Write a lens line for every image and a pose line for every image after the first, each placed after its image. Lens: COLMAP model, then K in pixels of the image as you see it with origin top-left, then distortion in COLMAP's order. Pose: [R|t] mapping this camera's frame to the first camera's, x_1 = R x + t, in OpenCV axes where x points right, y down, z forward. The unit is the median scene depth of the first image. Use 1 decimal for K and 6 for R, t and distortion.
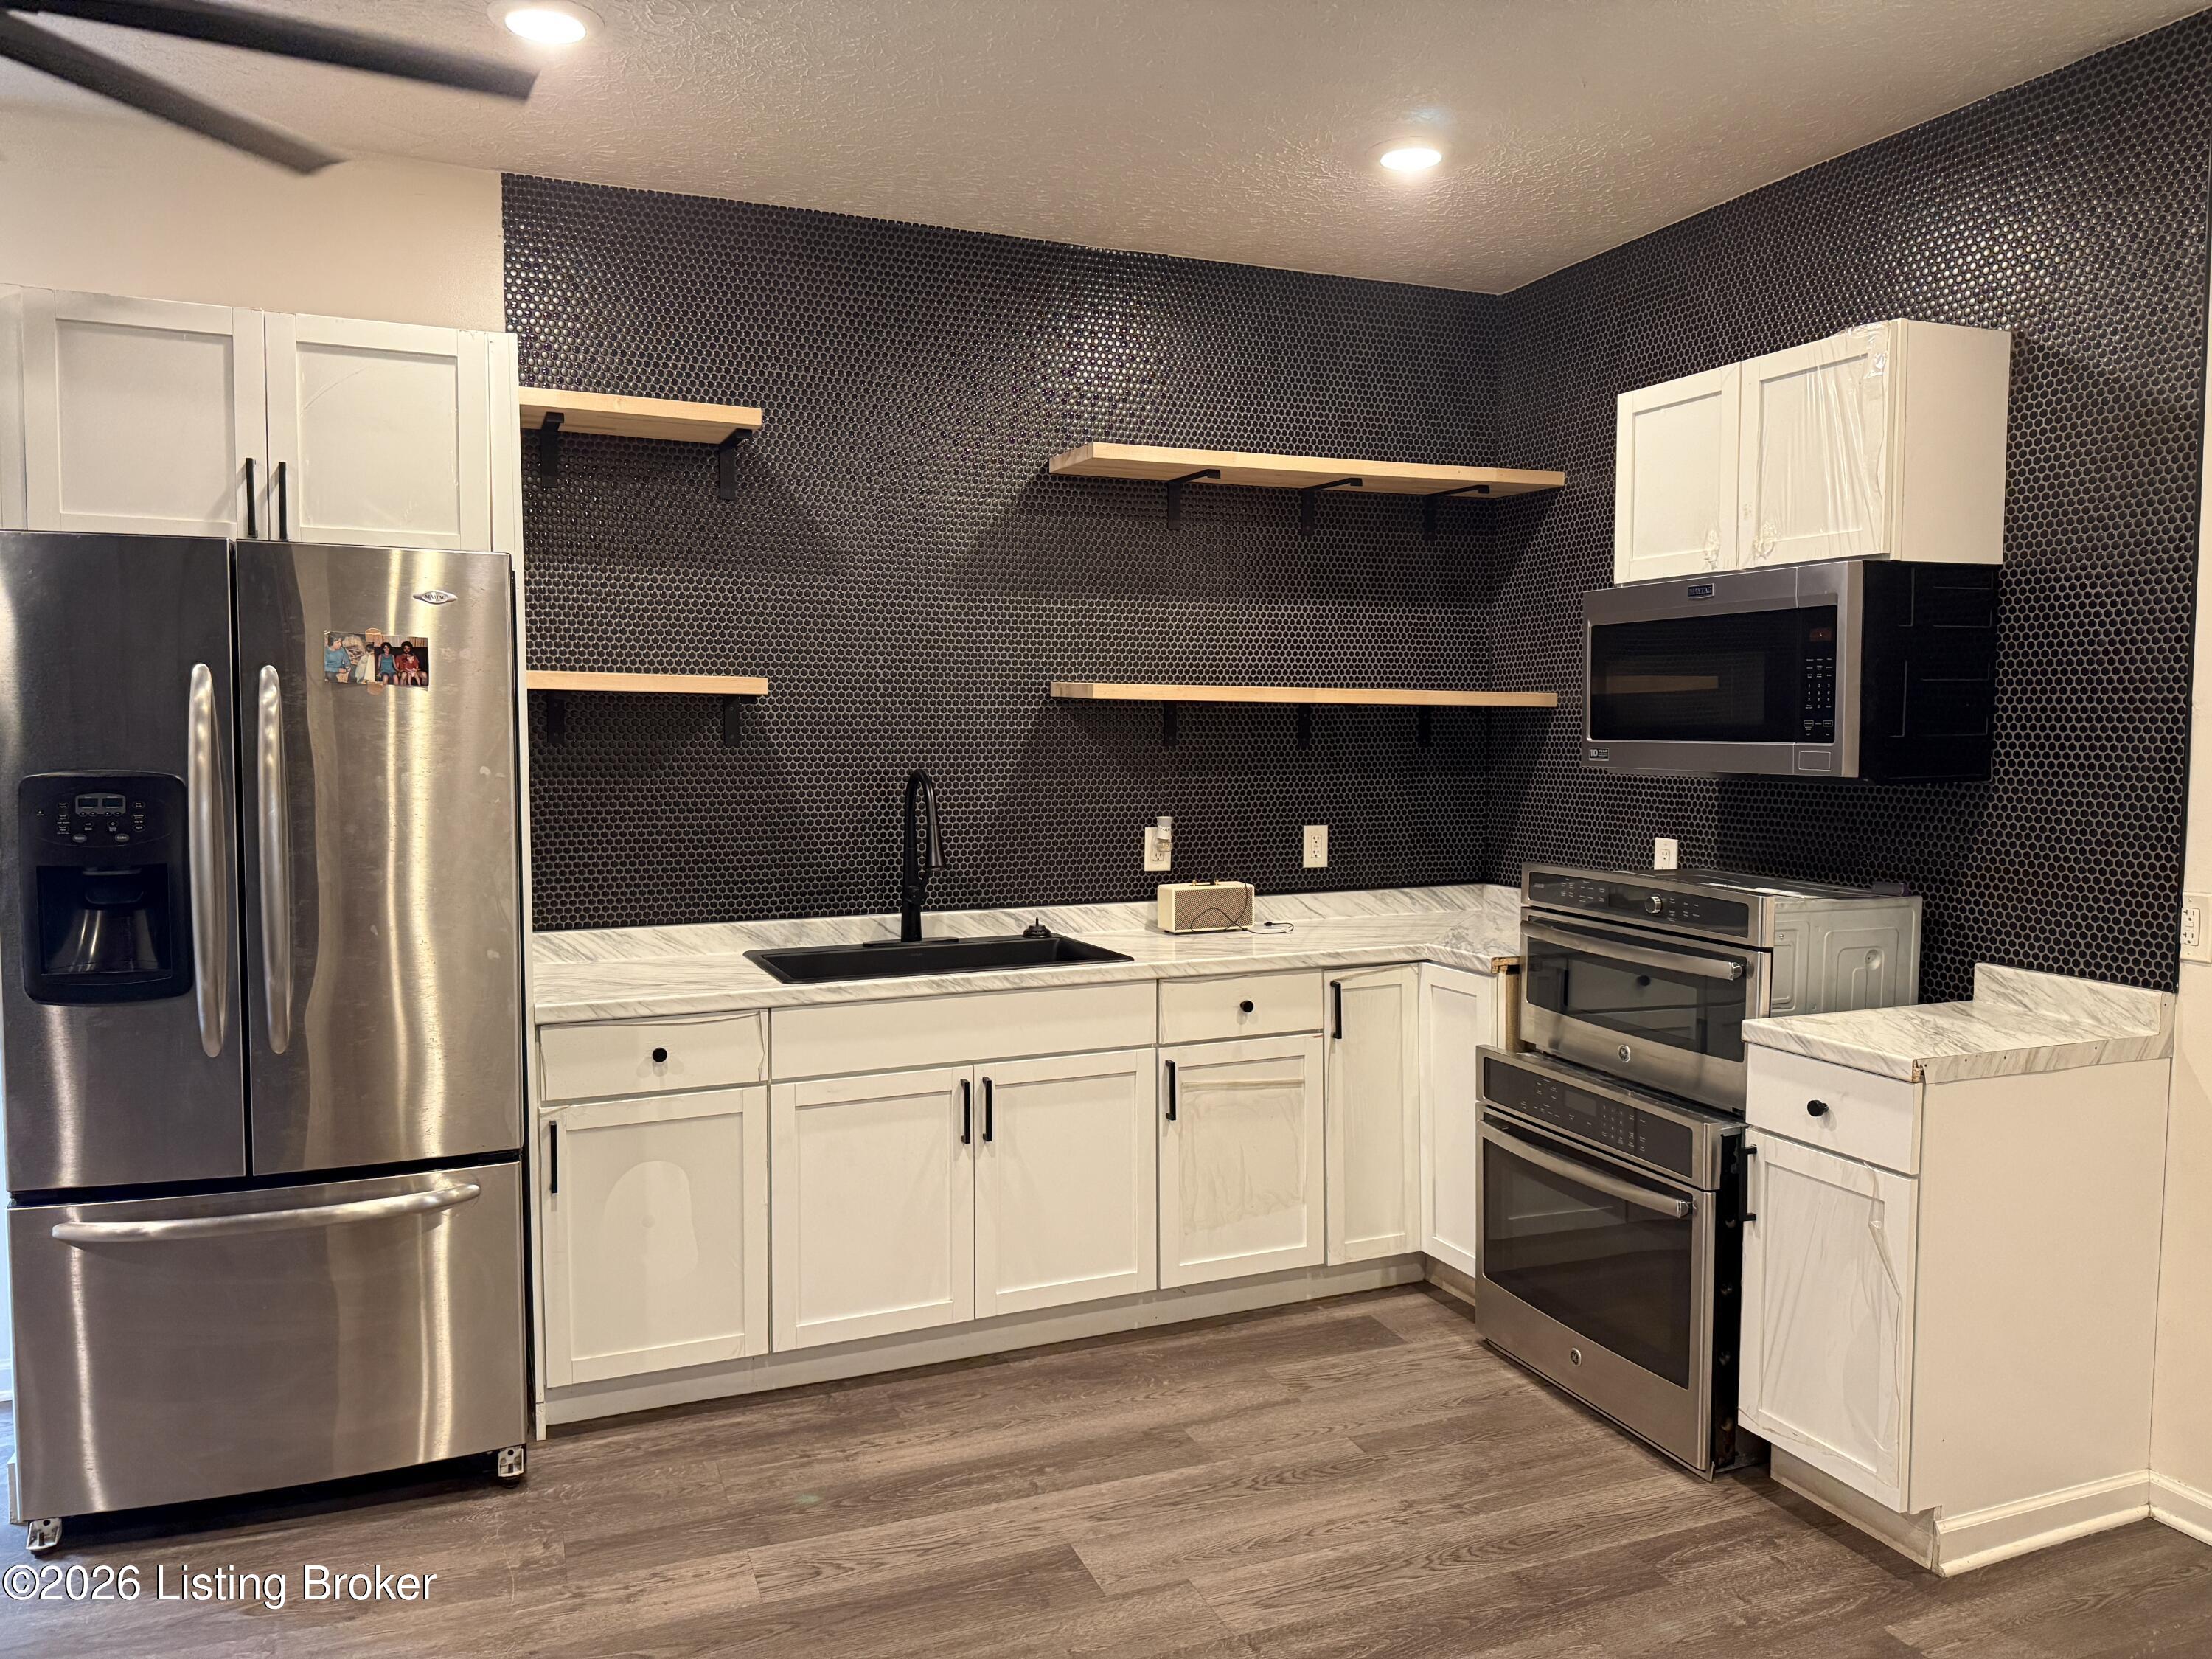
lens RADIAL K [[1555.0, 0, 1116.2], [0, 1555.0, 840.5], [0, 0, 1]] dist [0.120730, -0.186518]
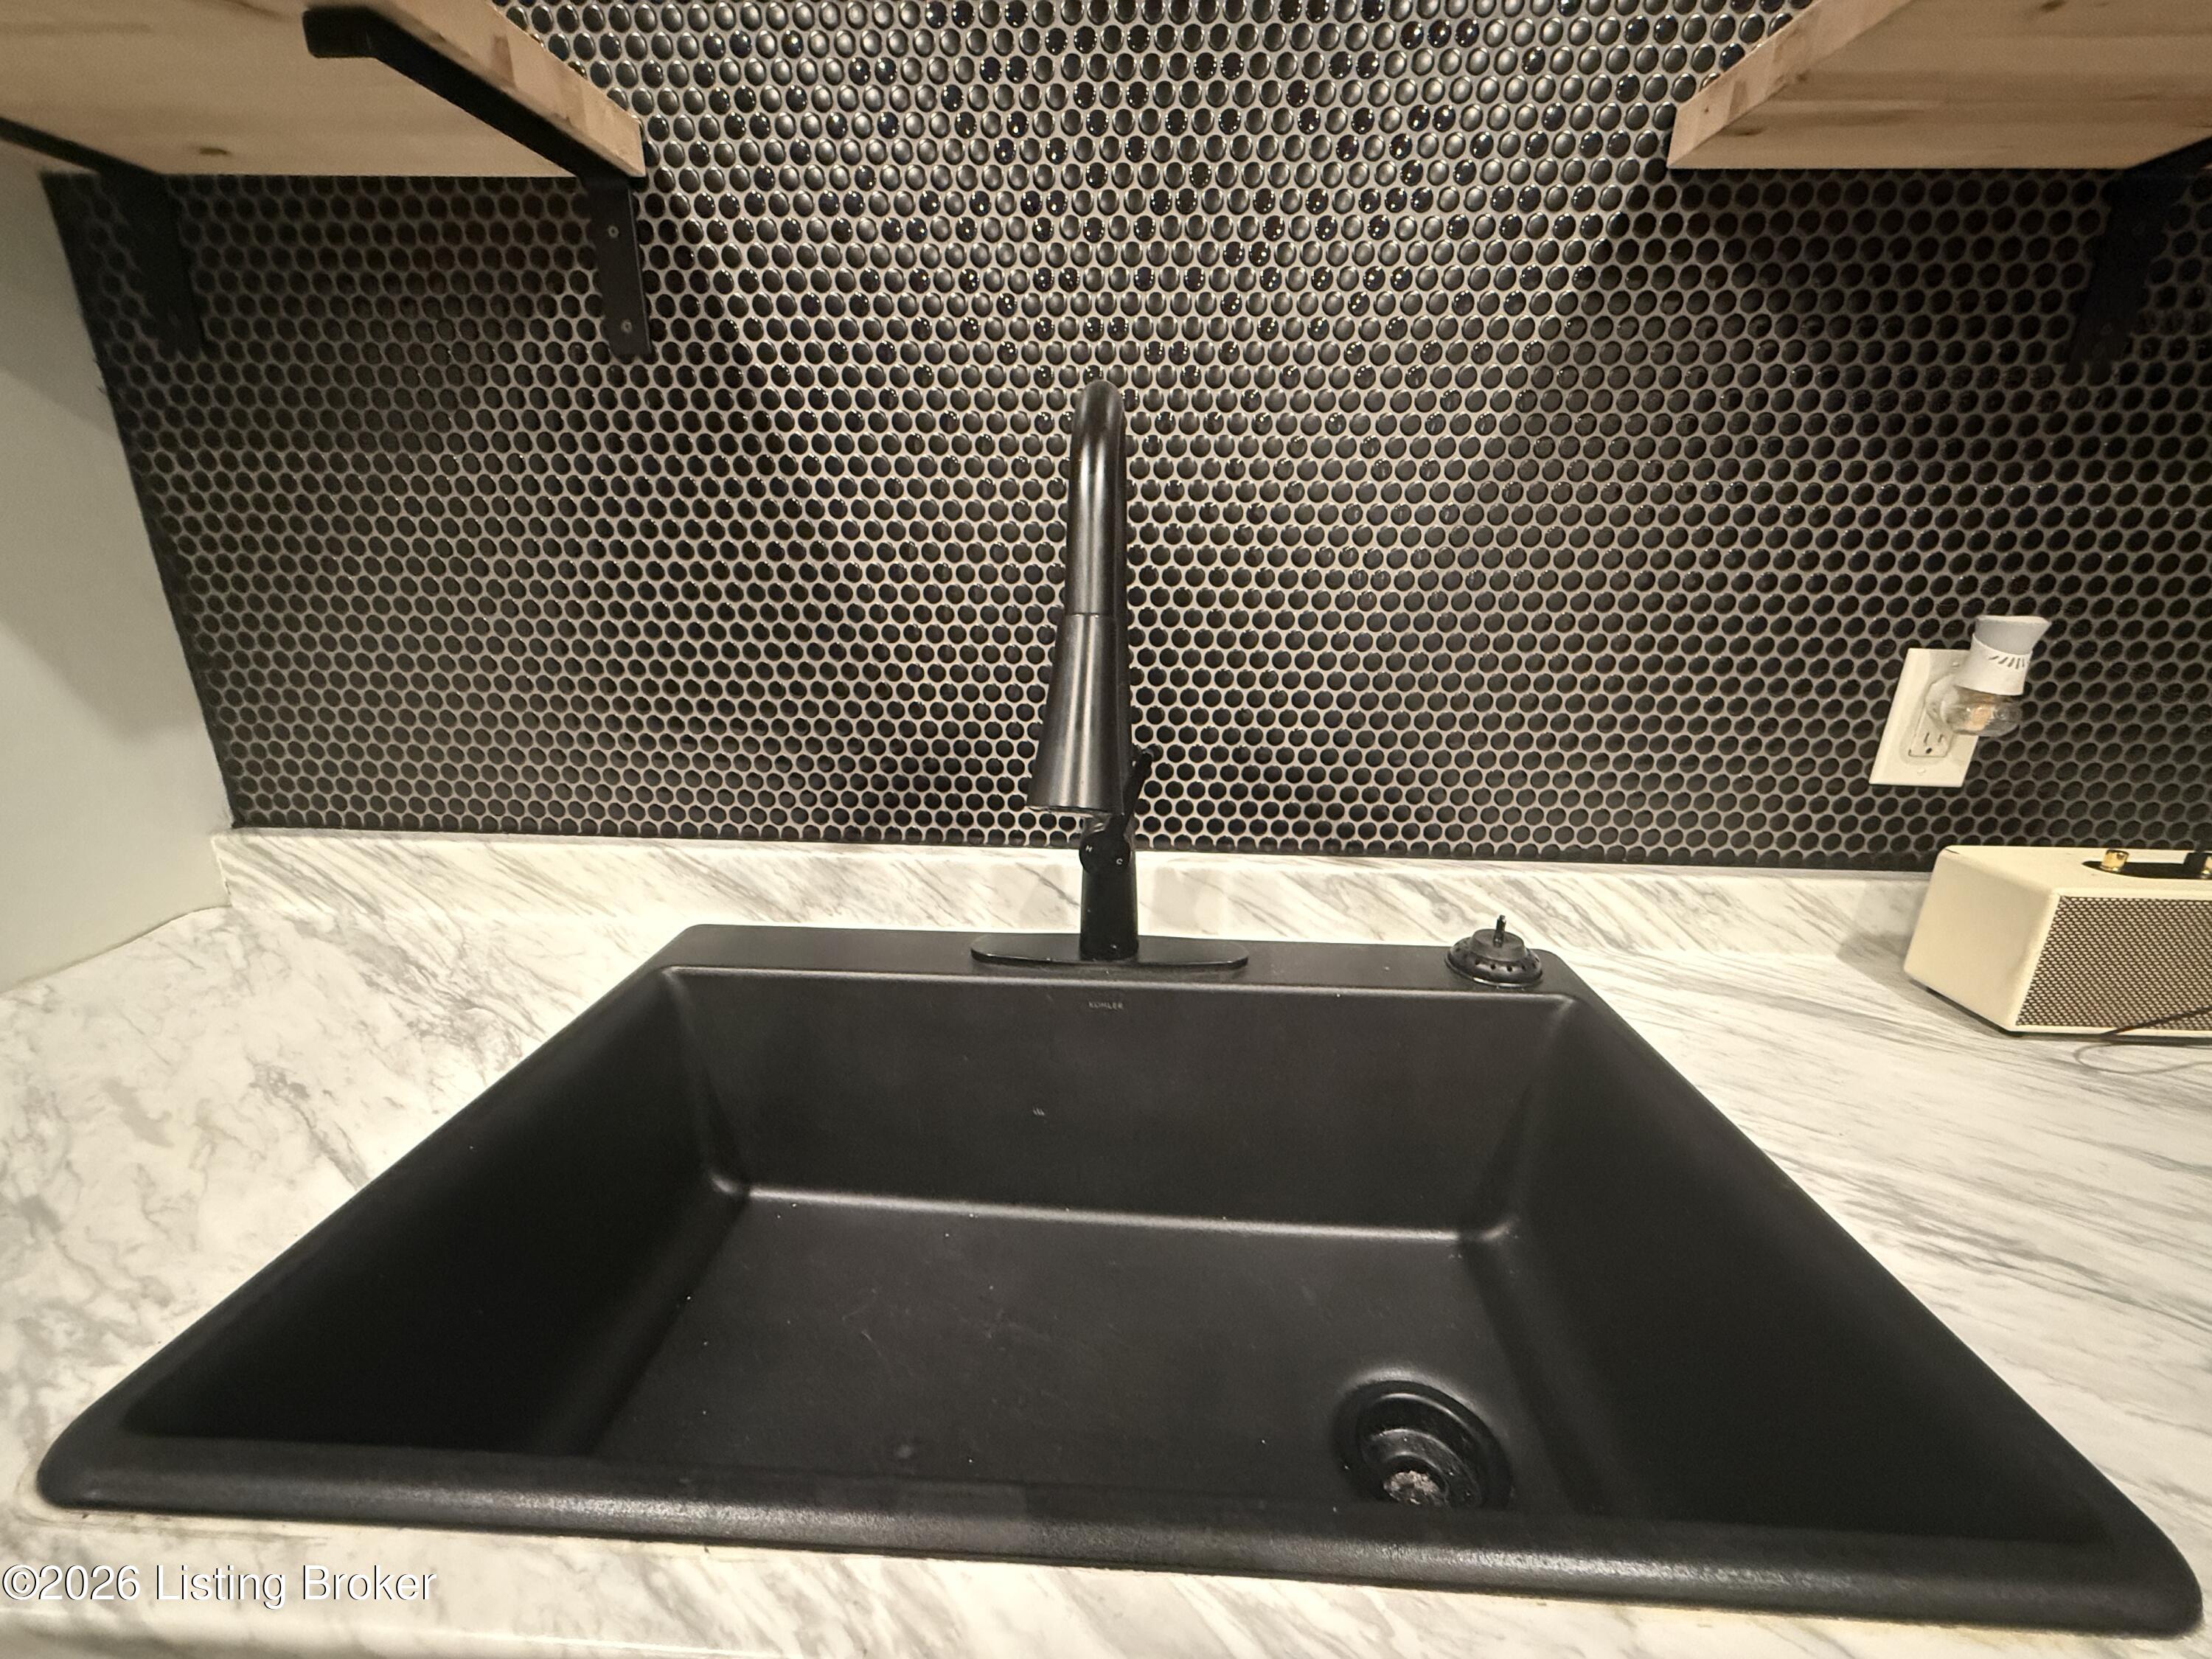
lens RADIAL K [[884.7, 0, 1101.0], [0, 884.7, 826.7], [0, 0, 1]] dist [0.002485, 0.000310]
pose [[0.901302, 0.140663, -0.409717, -0.064237], [-0.041197, 0.969359, 0.242171, -0.012854], [0.431227, -0.201390, 0.879480, 0.969050]]
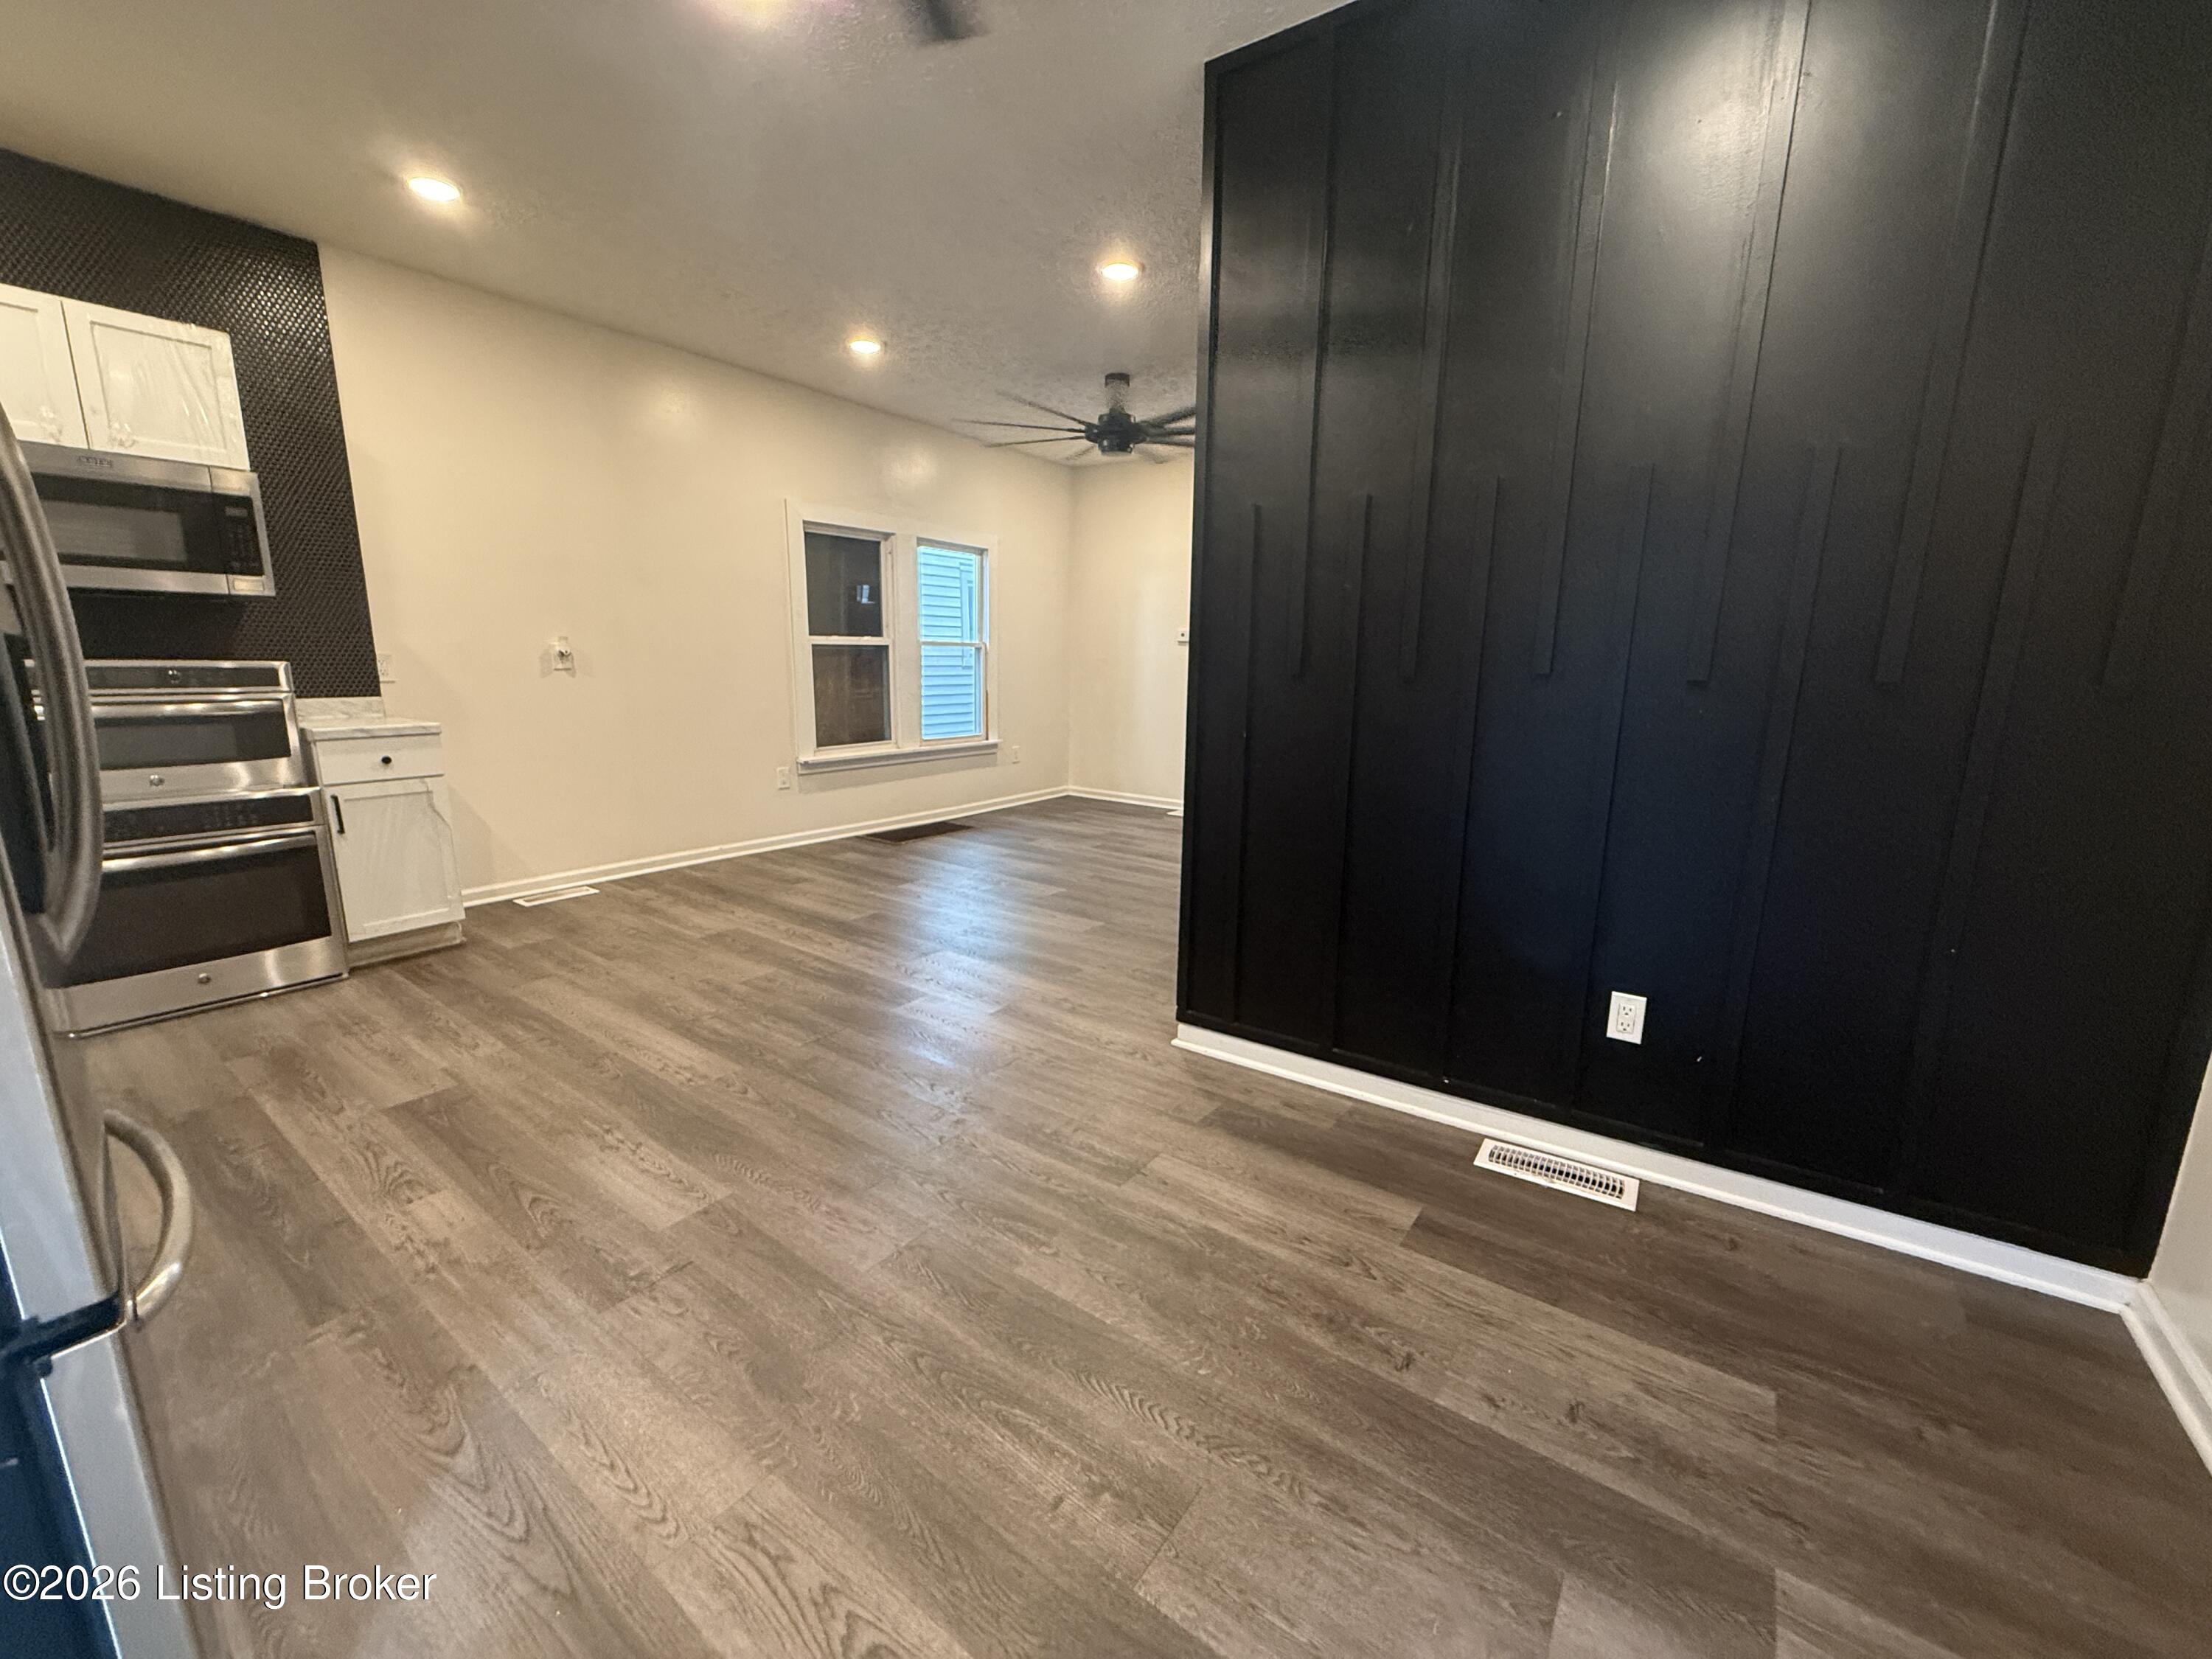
lens RADIAL K [[884.7, 0, 1101.0], [0, 884.7, 826.7], [0, 0, 1]] dist [0.002485, 0.000310]
pose [[-0.537770, -0.175875, 0.824543, -0.840546], [0.043328, 0.970942, 0.235360, 0.017219], [-0.841977, 0.162296, -0.514523, 0.665947]]
